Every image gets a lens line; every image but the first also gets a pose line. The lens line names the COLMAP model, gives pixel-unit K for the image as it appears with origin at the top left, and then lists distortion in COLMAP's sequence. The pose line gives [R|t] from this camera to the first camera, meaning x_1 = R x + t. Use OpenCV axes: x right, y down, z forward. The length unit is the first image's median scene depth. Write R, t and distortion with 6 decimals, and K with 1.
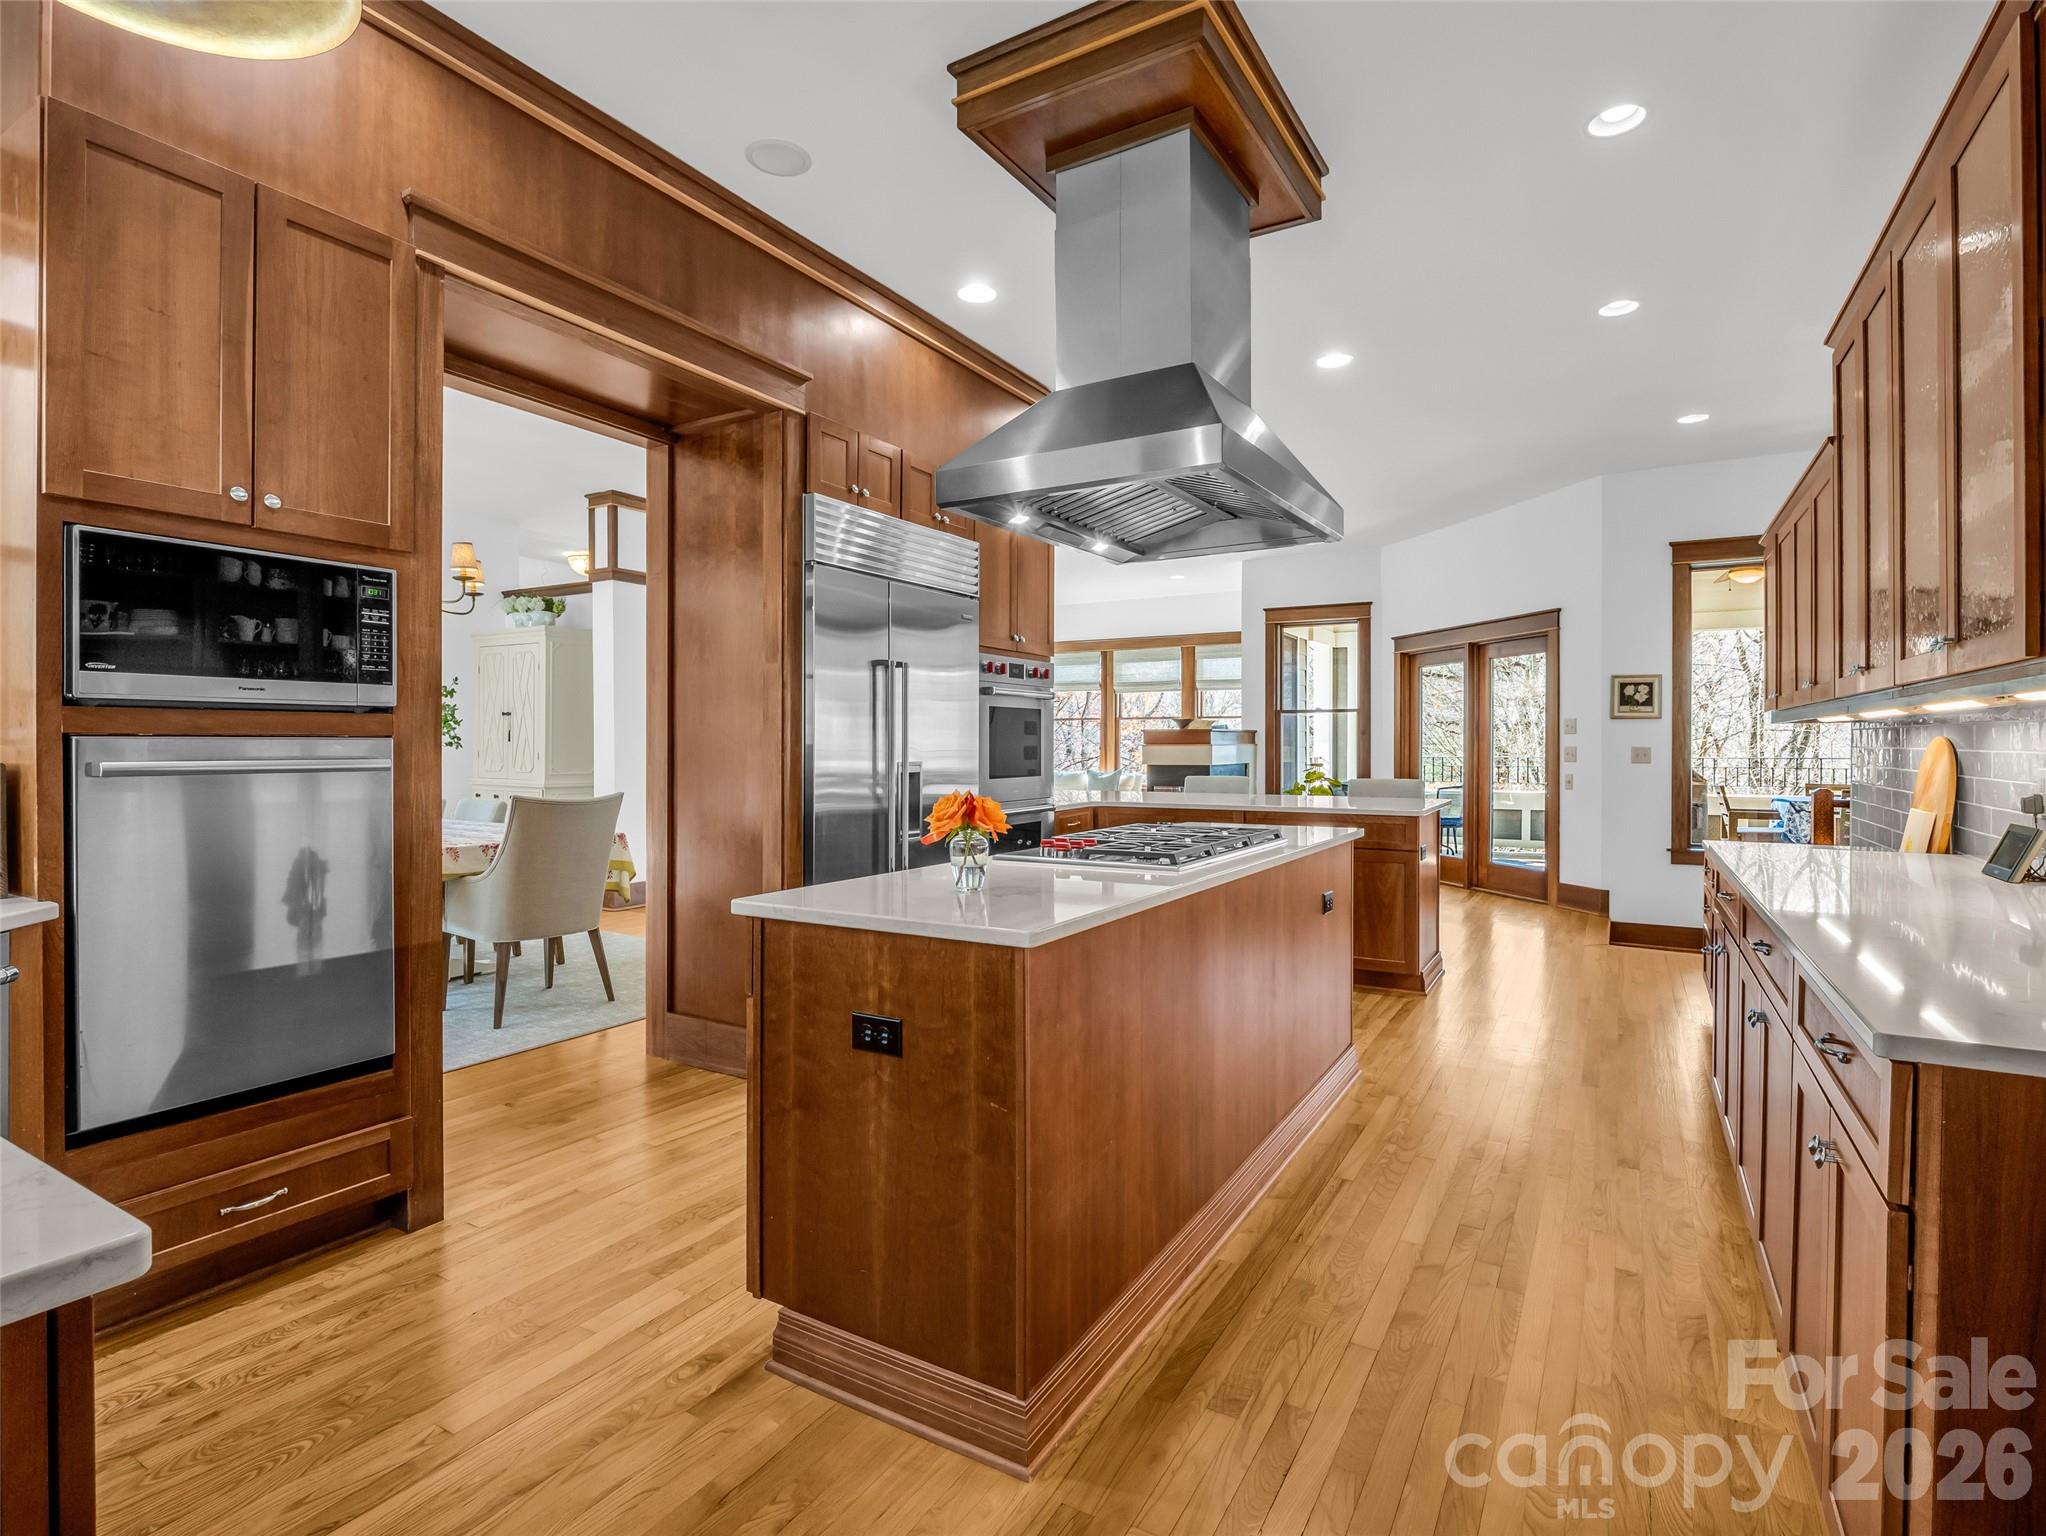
lens RADIAL K [[1002.3, 0, 1030.9], [0, 1002.3, 750.4], [0, 0, 1]] dist [0.000599, 0.000072]
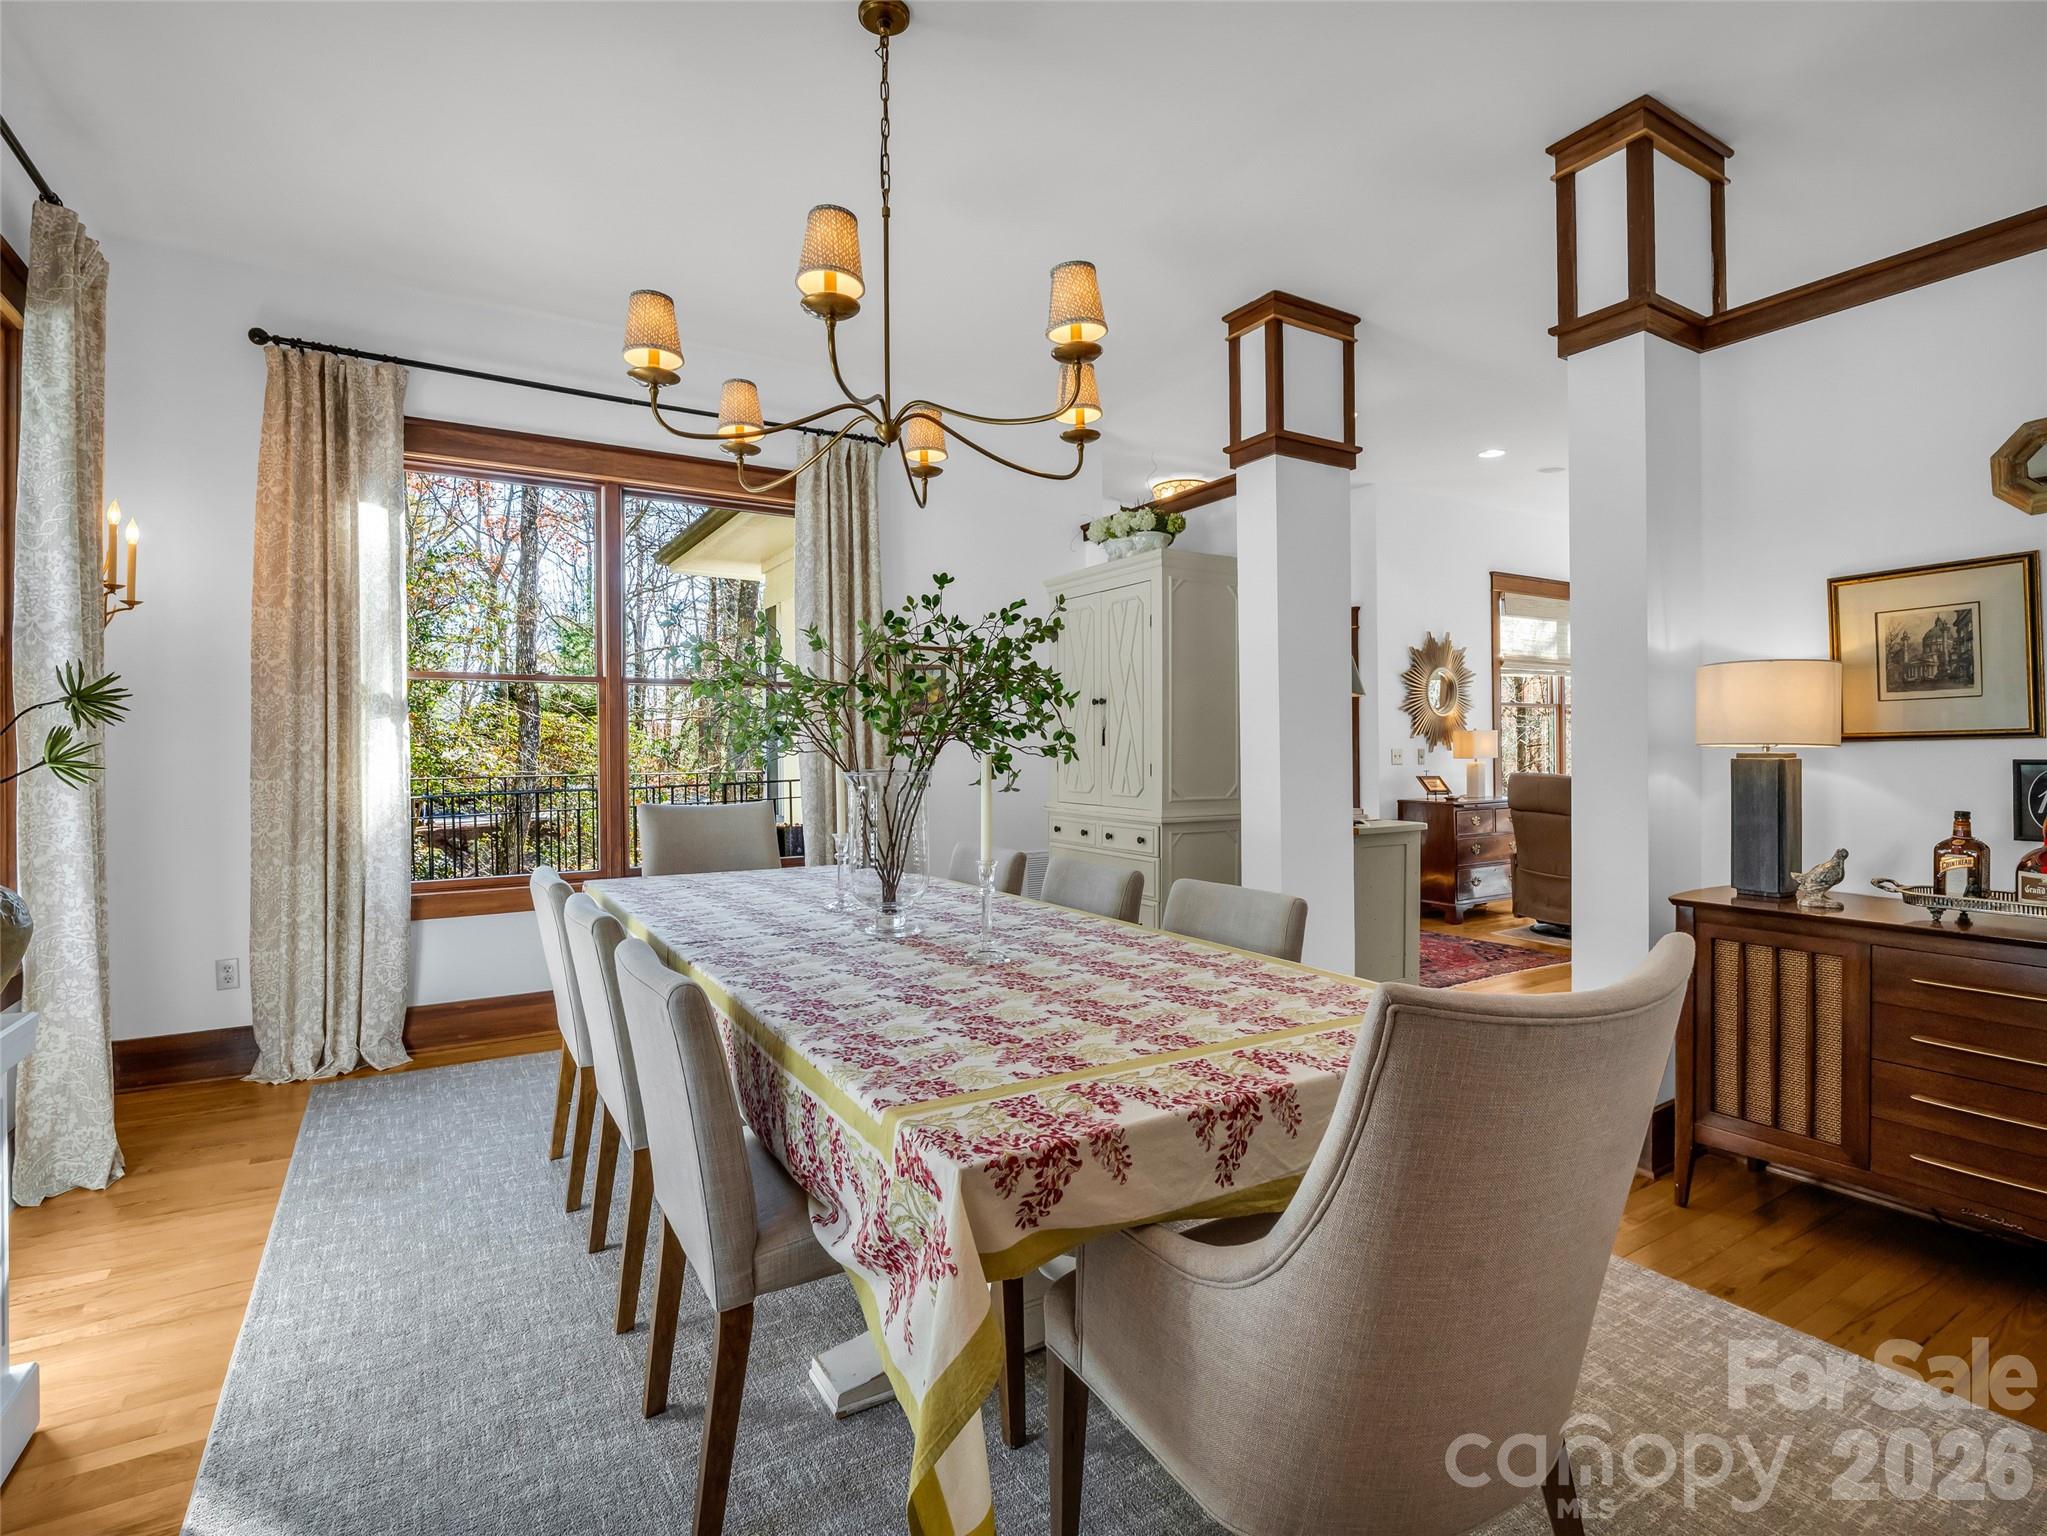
lens RADIAL K [[1008.6, 0, 1020.0], [0, 1008.6, 750.3], [0, 0, 1]] dist [-0.022202, -0.000430]
pose [[0.876328, -0.006983, -0.481664, -0.271717], [0.005808, 0.999975, -0.003932, -0.003650], [0.481680, 0.000648, 0.876347, 0.437831]]
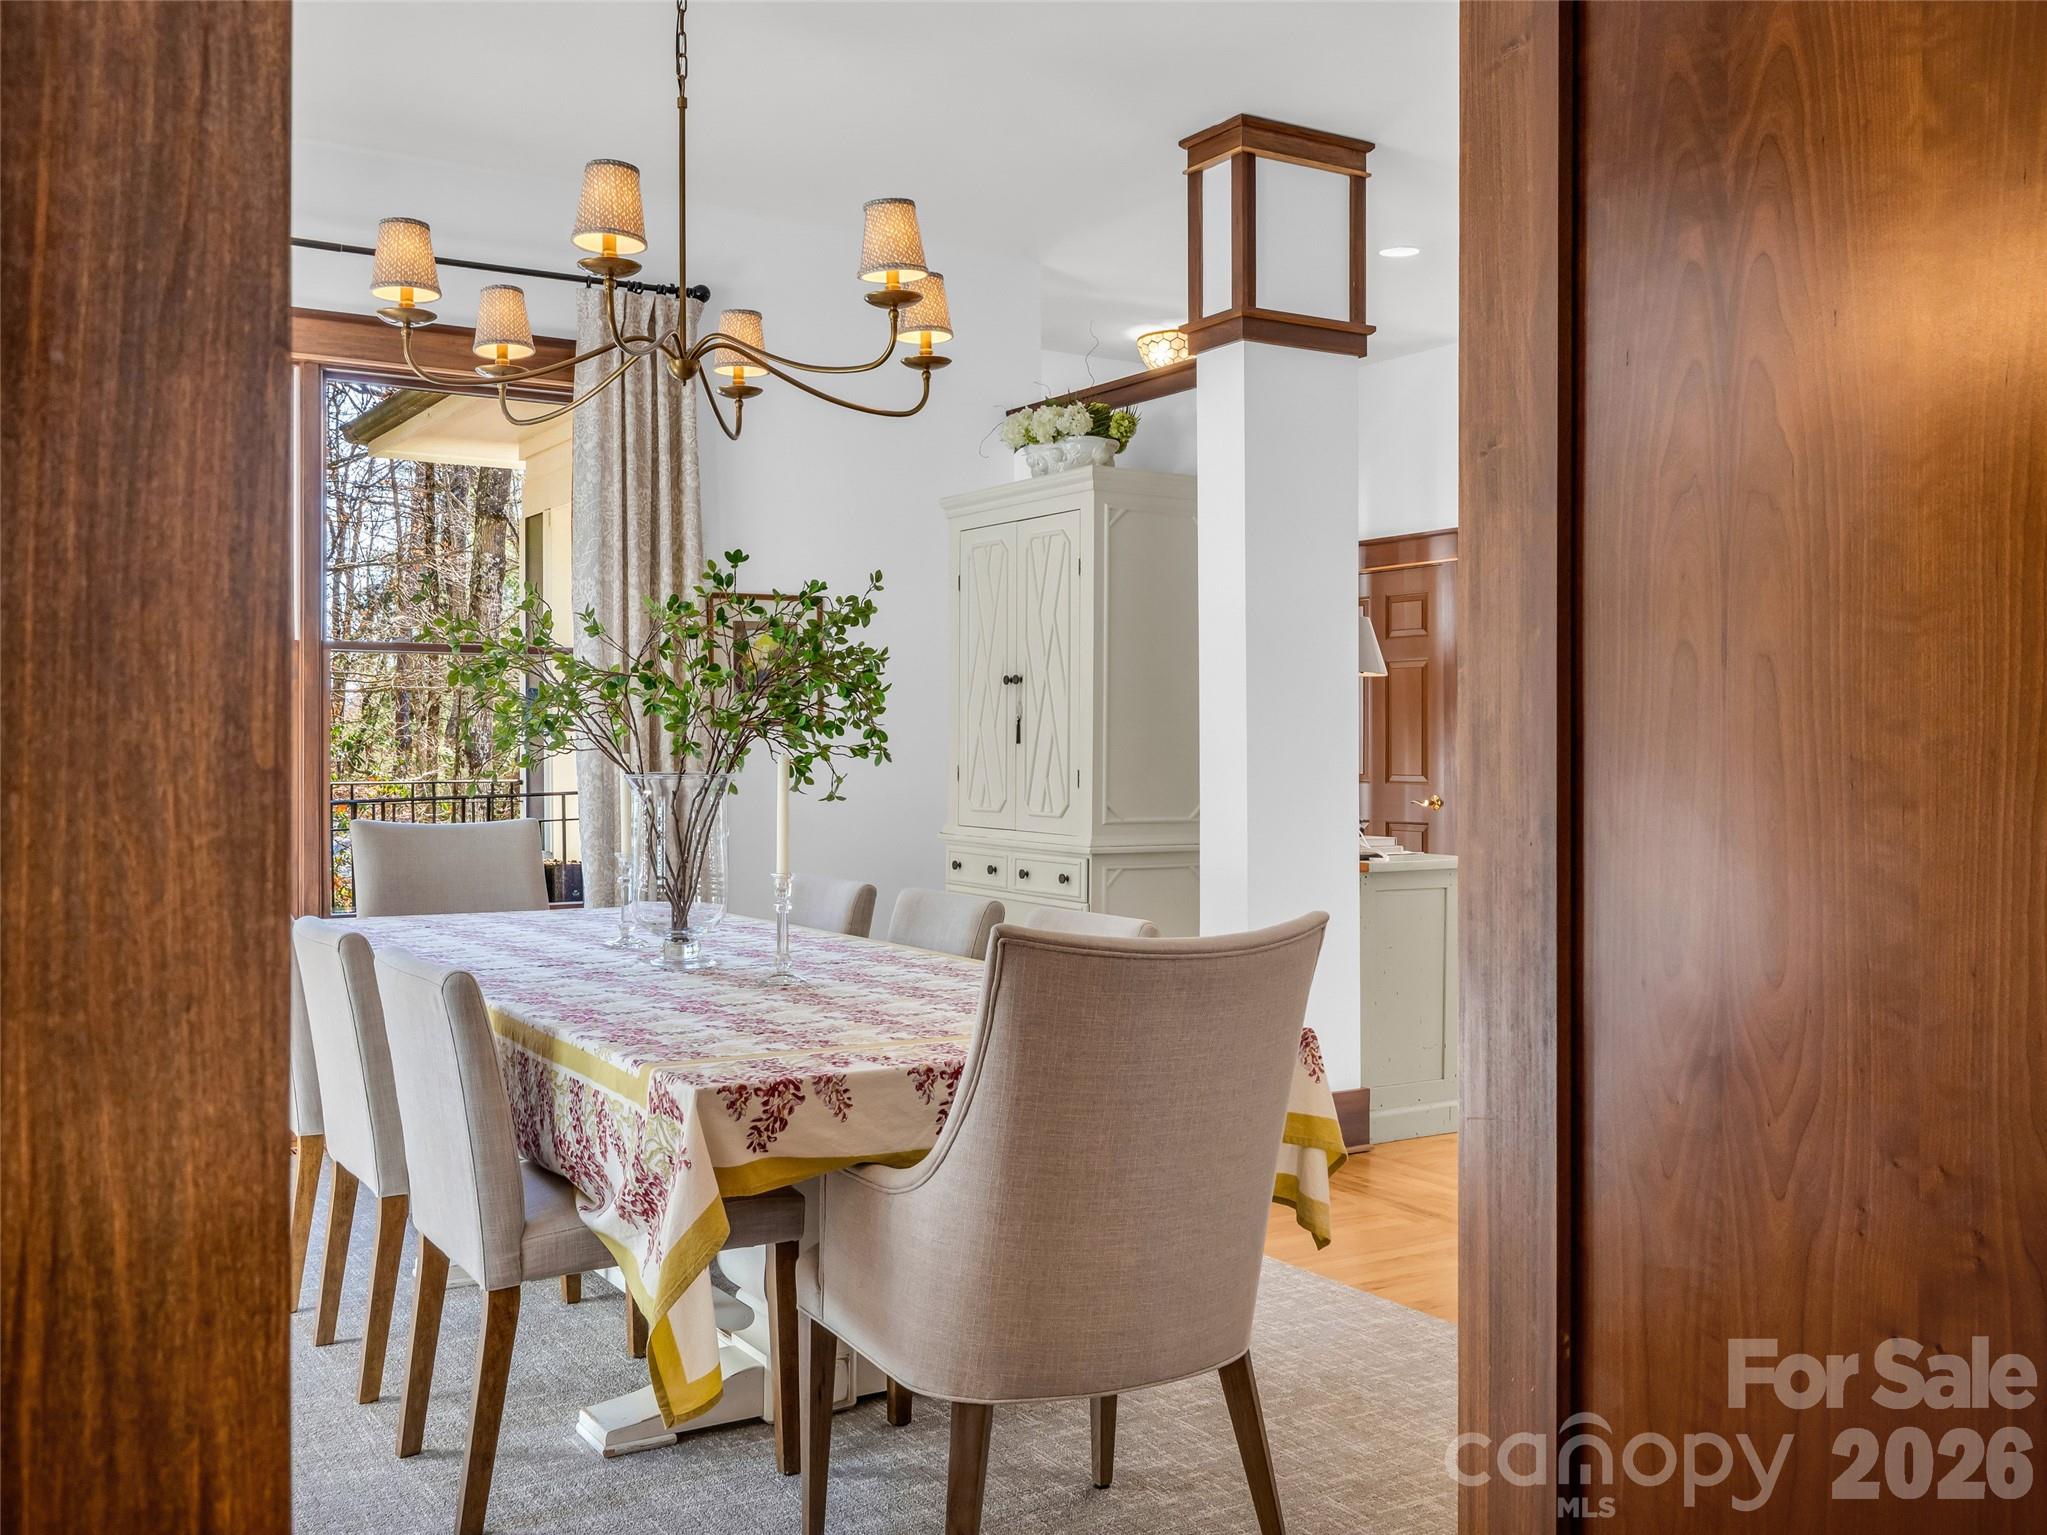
lens RADIAL K [[1880.8, 0, 1030.3], [0, 1880.8, 743.5], [0, 0, 1]] dist [-0.009009, -0.011743]
pose [[0.885041, -0.002046, -0.465508, -0.142212], [-0.001311, 0.999975, -0.006887, -0.003210], [0.465511, 0.006706, 0.885017, 0.293179]]
